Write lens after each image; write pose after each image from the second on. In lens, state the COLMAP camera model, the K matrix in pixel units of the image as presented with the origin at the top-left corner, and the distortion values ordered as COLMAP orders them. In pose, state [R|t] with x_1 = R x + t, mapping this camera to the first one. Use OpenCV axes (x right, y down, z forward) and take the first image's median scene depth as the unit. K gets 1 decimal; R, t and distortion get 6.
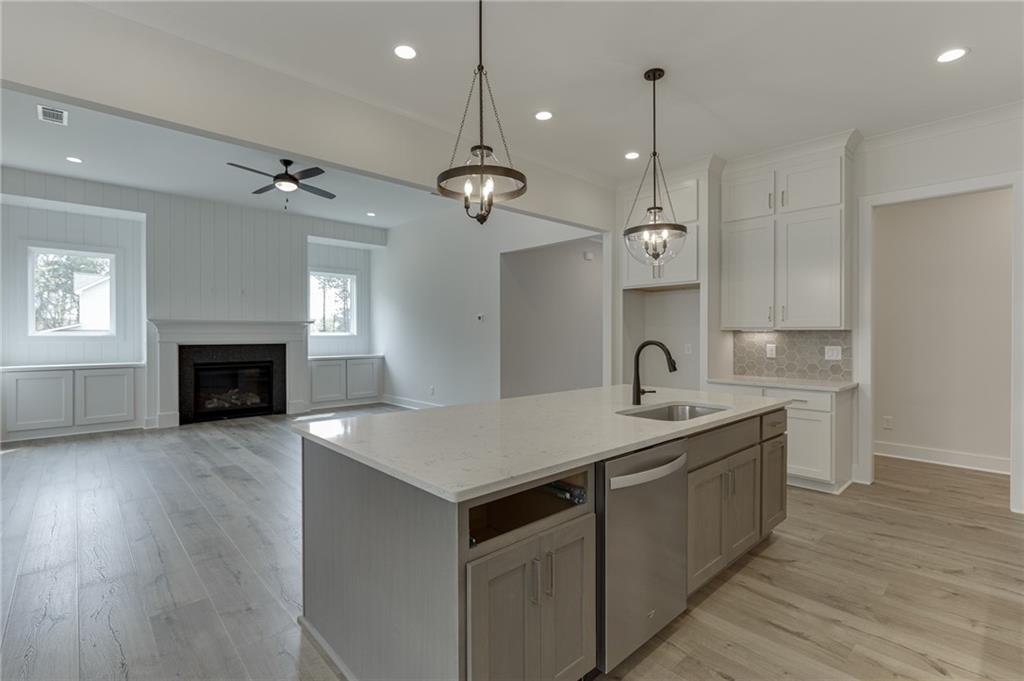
lens RADIAL K [[477.2, 0, 514.2], [0, 477.2, 338.3], [0, 0, 1]] dist [0.001216, -0.000627]
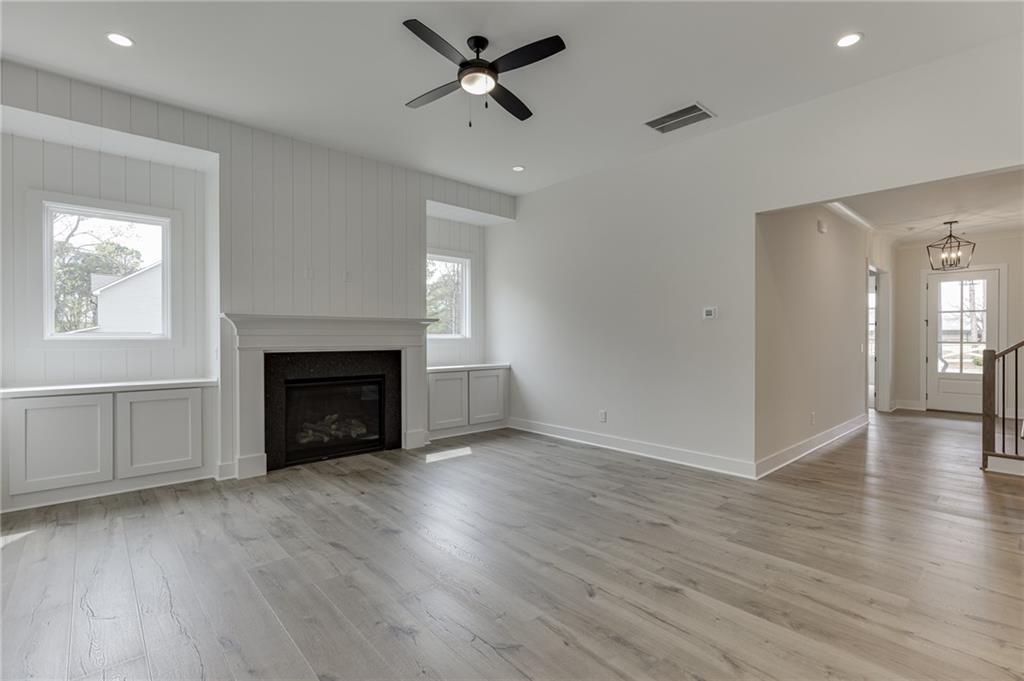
lens RADIAL K [[477.2, 0, 516.2], [0, 477.2, 342.4], [0, 0, 1]] dist [0.001216, -0.000627]
pose [[0.999888, -0.000377, -0.014976, -0.318573], [0.000415, 0.999997, 0.002572, -0.002177], [0.014975, -0.002578, 0.999885, 0.313581]]
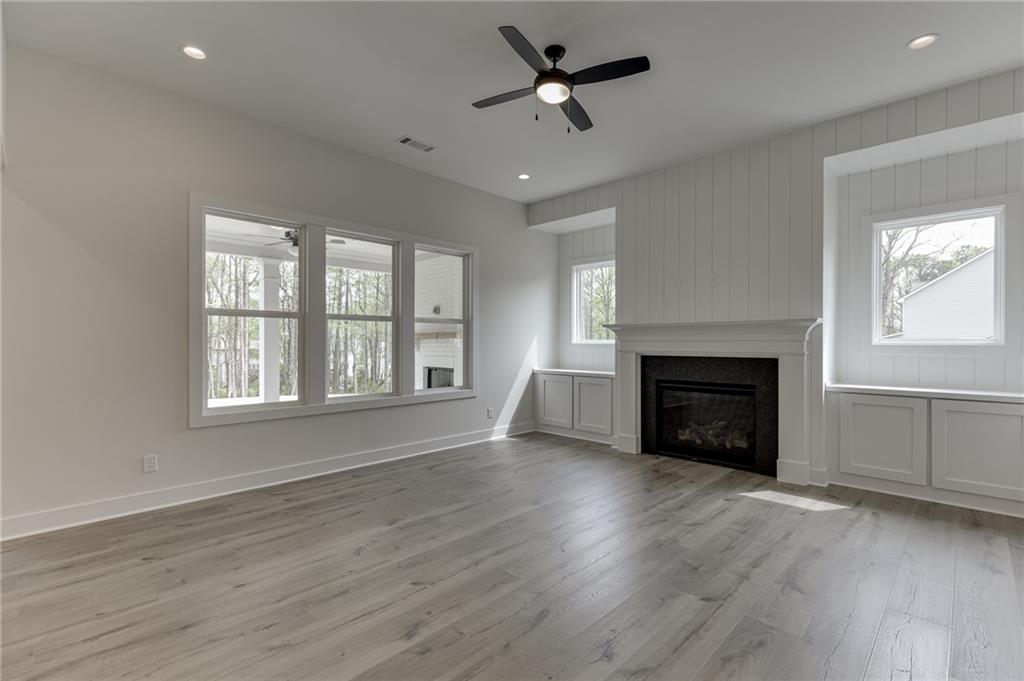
lens RADIAL K [[463.6, 0, 521.8], [0, 463.6, 342.0], [0, 0, 1]] dist [0.012597, 0.000522]
pose [[0.055872, -0.001485, -0.998437, 0.078705], [-0.009248, 0.999955, -0.002005, -0.004849], [0.998395, 0.009345, 0.055856, 0.704848]]
